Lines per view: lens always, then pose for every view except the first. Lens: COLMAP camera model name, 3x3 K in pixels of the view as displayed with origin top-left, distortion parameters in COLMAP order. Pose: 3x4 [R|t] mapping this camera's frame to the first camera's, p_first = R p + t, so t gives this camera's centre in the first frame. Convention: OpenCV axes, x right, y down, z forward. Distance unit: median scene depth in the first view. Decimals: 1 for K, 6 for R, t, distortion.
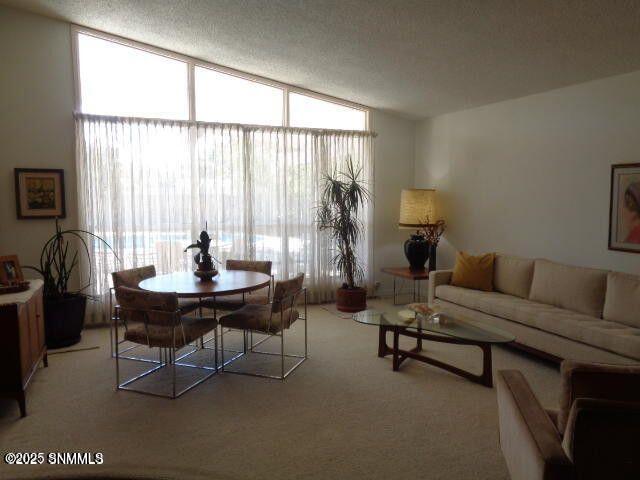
lens RADIAL K [[482.2, 0, 320.0], [0, 482.2, 240.0], [0, 0, 1]] dist [0.009428, 0.005264]
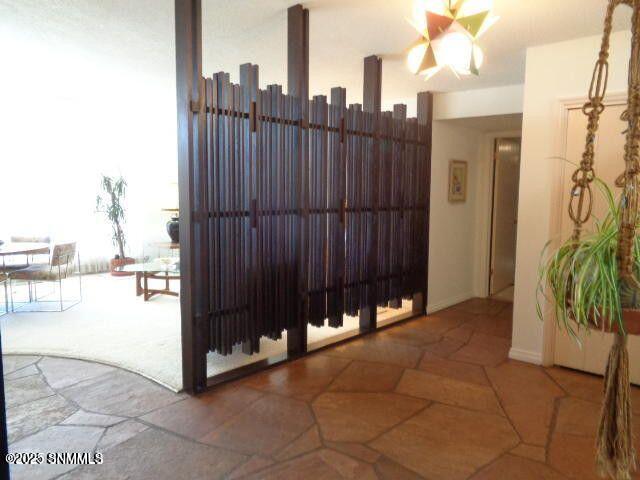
lens RADIAL K [[482.2, 0, 320.0], [0, 482.2, 240.0], [0, 0, 1]] dist [0.009428, 0.005264]
pose [[0.919808, -0.031986, 0.391062, 0.047830], [0.026366, 0.999458, 0.019734, 0.039108], [-0.391481, -0.007841, 0.920153, -0.408117]]
